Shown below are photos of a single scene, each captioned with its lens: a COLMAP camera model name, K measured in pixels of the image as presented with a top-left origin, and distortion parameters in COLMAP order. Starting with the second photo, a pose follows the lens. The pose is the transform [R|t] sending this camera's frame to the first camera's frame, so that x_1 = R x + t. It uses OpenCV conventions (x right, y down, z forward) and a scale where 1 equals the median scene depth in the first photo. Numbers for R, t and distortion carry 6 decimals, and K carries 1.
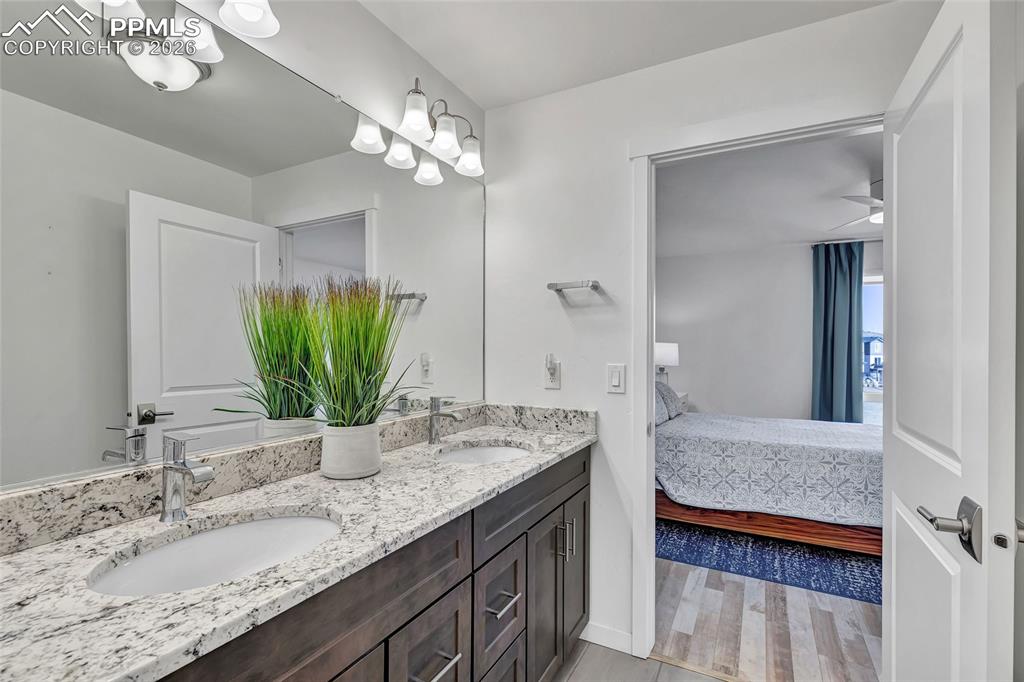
lens RADIAL K [[465.6, 0, 518.9], [0, 465.6, 342.1], [0, 0, 1]] dist [0.007163, -0.001404]
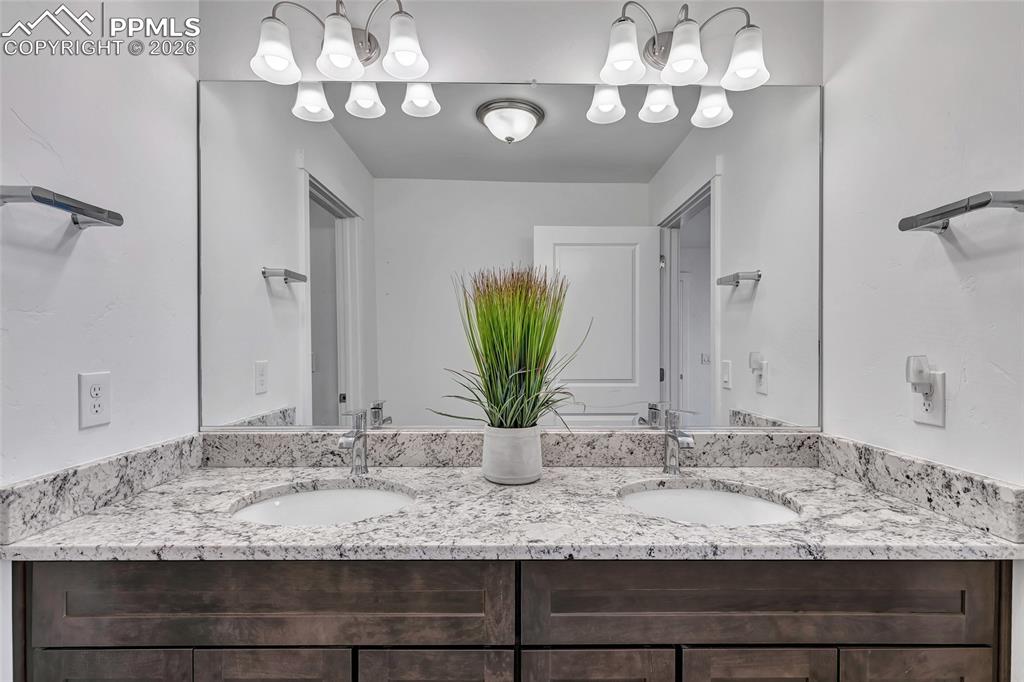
lens RADIAL K [[465.6, 0, 515.6], [0, 465.6, 347.6], [0, 0, 1]] dist [0.007163, -0.001404]
pose [[0.473230, -0.000457, -0.880939, 0.538402], [0.012219, 0.999907, 0.006046, 0.013168], [0.880854, -0.013625, 0.473192, 0.632772]]
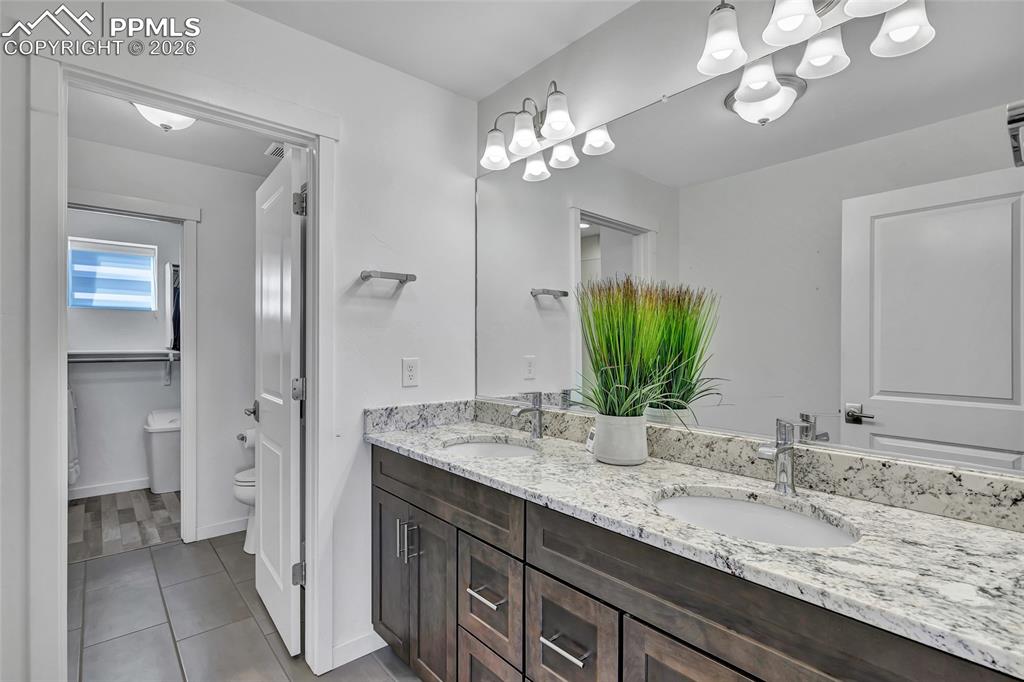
lens RADIAL K [[482.1, 0, 518.2], [0, 482.1, 349.9], [0, 0, 1]] dist [-0.002071, 0.000515]
pose [[-0.356095, -0.000366, -0.934450, 0.867690], [0.003672, 0.999992, -0.001790, 0.029928], [0.934442, -0.004068, -0.356091, 1.326535]]
